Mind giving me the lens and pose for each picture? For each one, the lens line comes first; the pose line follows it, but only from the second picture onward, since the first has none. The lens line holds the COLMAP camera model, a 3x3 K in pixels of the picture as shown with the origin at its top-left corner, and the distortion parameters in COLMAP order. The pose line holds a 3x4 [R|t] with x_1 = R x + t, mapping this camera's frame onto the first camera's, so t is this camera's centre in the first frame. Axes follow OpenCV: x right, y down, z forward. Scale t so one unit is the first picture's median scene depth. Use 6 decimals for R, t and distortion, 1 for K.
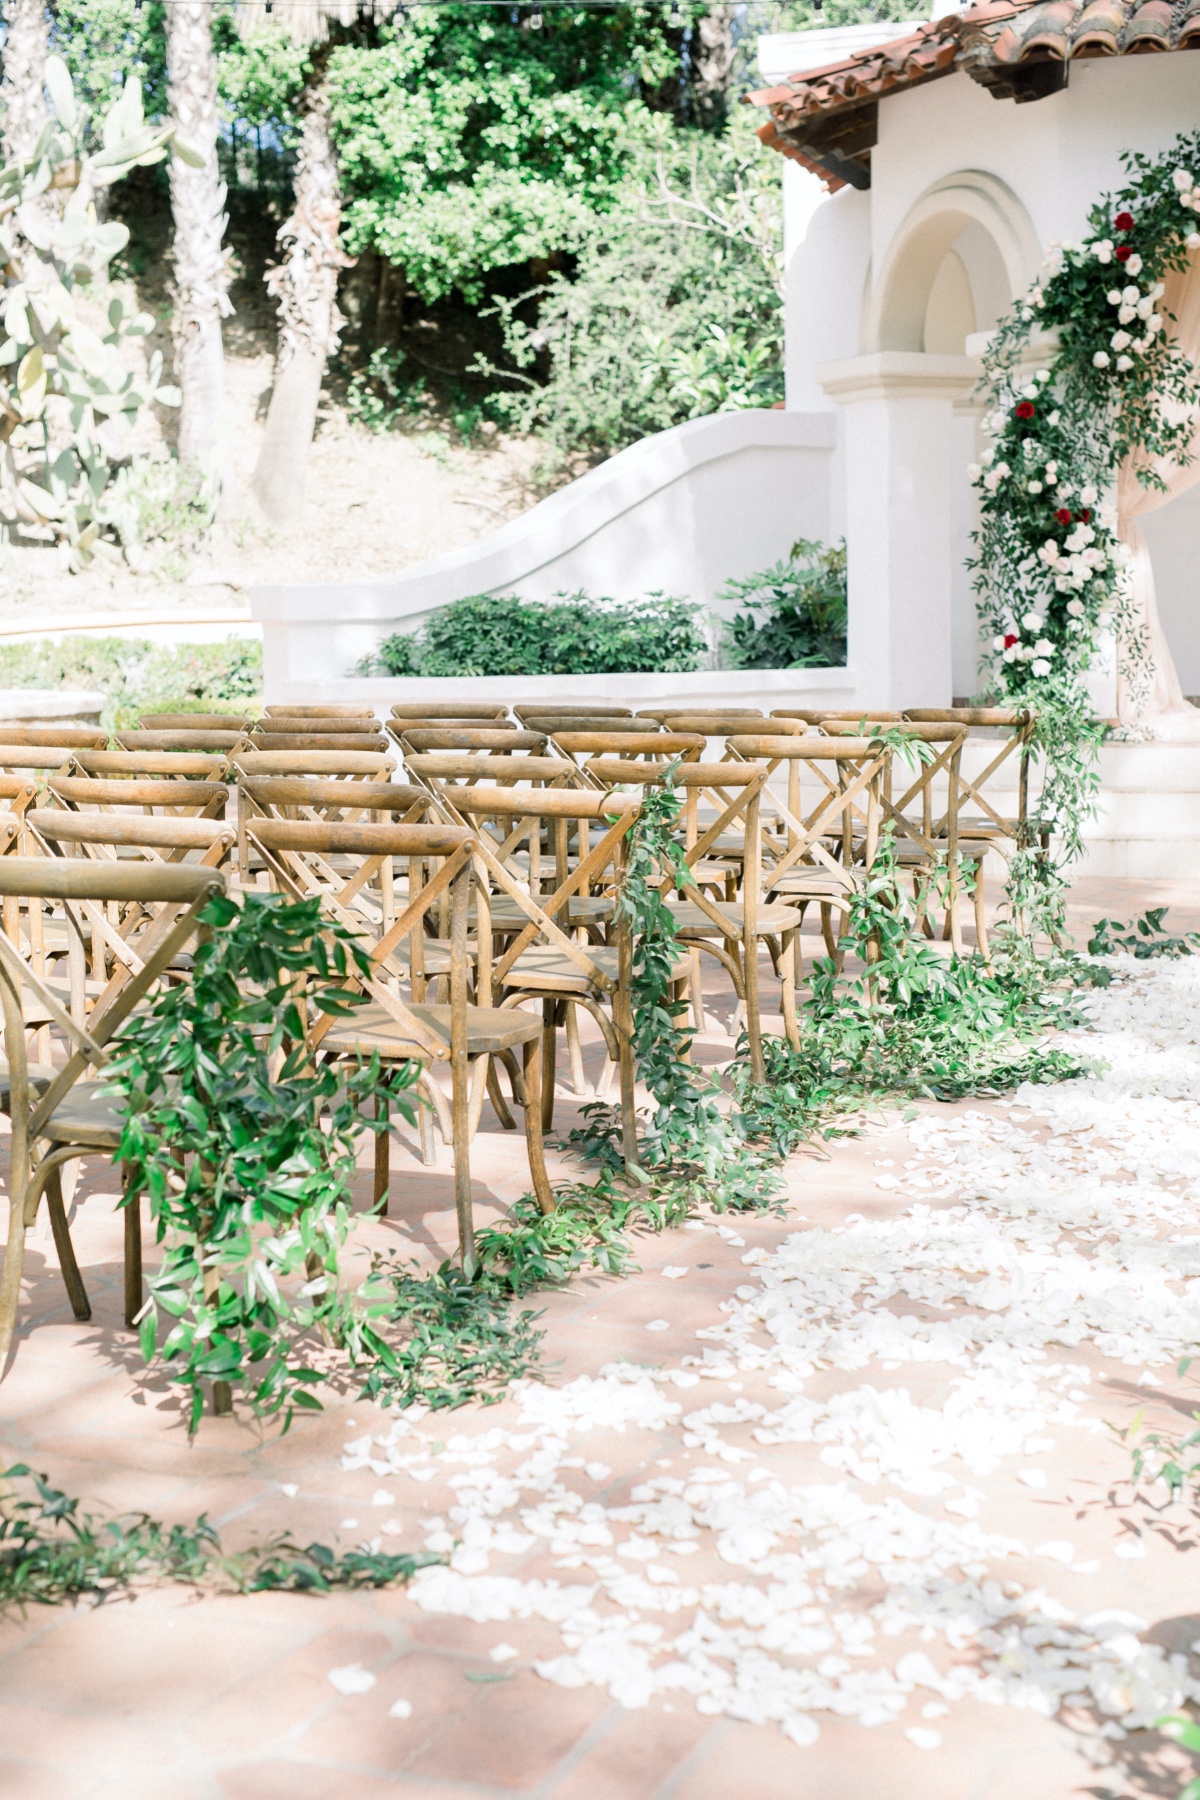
lens RADIAL K [[2647.9, 0, 608.4], [0, 2647.9, 904.5], [0, 0, 1]] dist [0.033721, 0.000000]
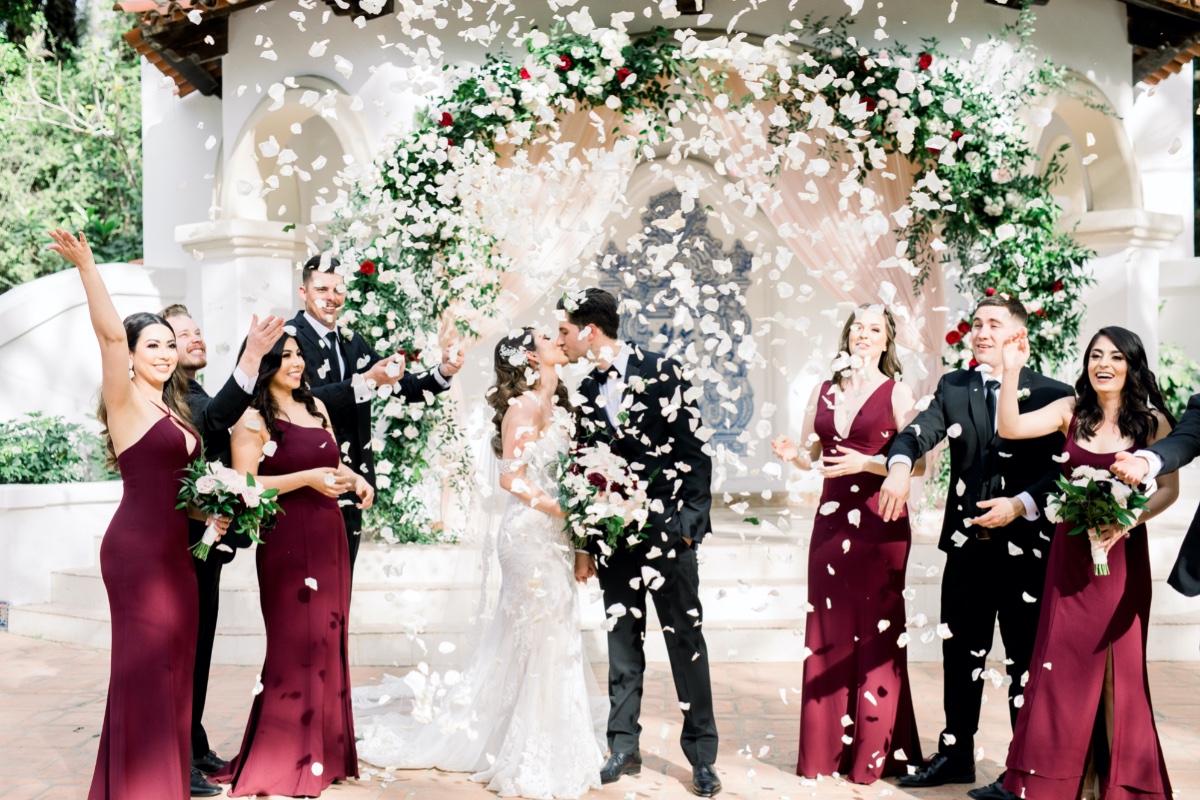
lens RADIAL K [[1590.1, 0, 585.7], [0, 1590.1, 405.0], [0, 0, 1]] dist [0.001261, 0.000000]
pose [[0.933570, 0.005022, 0.358360, -0.007503], [0.034262, 0.994072, -0.103188, -0.047087], [-0.356753, 0.108612, 0.927863, 0.303321]]
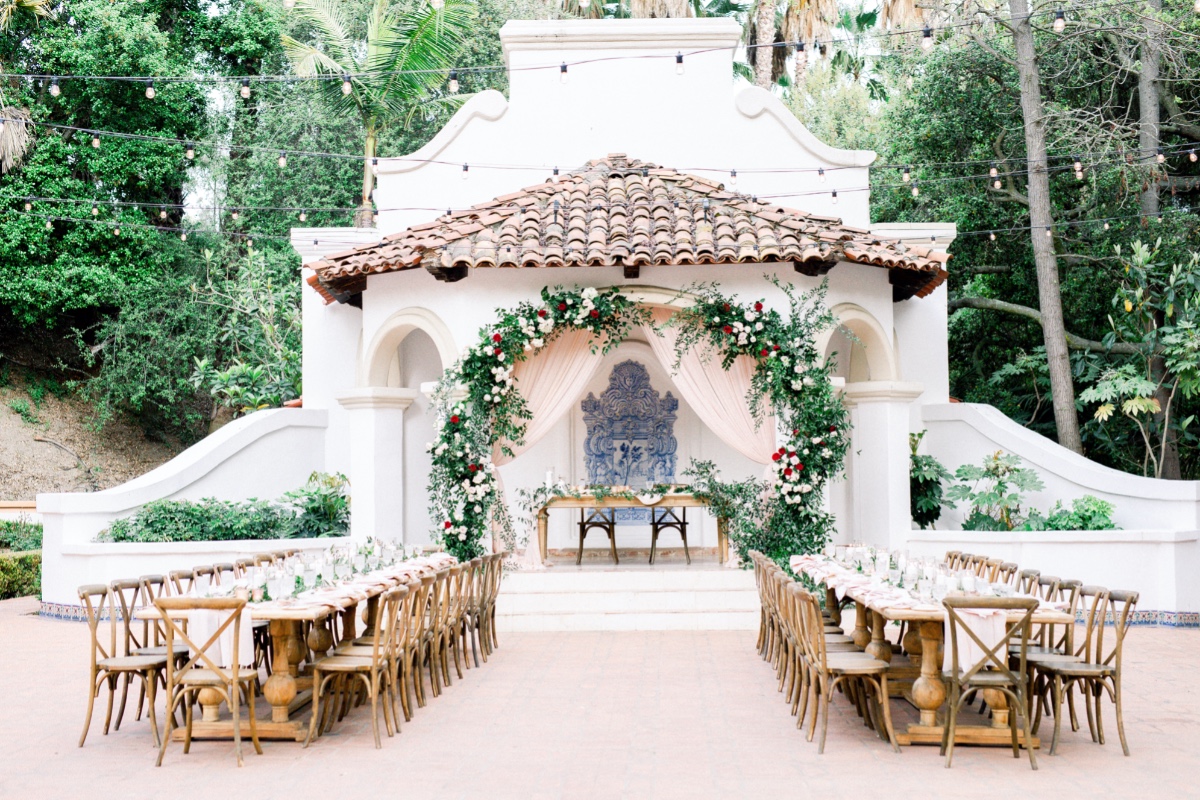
lens RADIAL K [[1765.3, 0, 589.6], [0, 1765.3, 407.9], [0, 0, 1]] dist [0.033721, 0.000000]
pose [[0.933553, 0.021571, 0.357789, -0.258457], [0.034585, 0.988109, -0.149814, 0.026646], [-0.356766, 0.152234, 0.921706, -0.382771]]
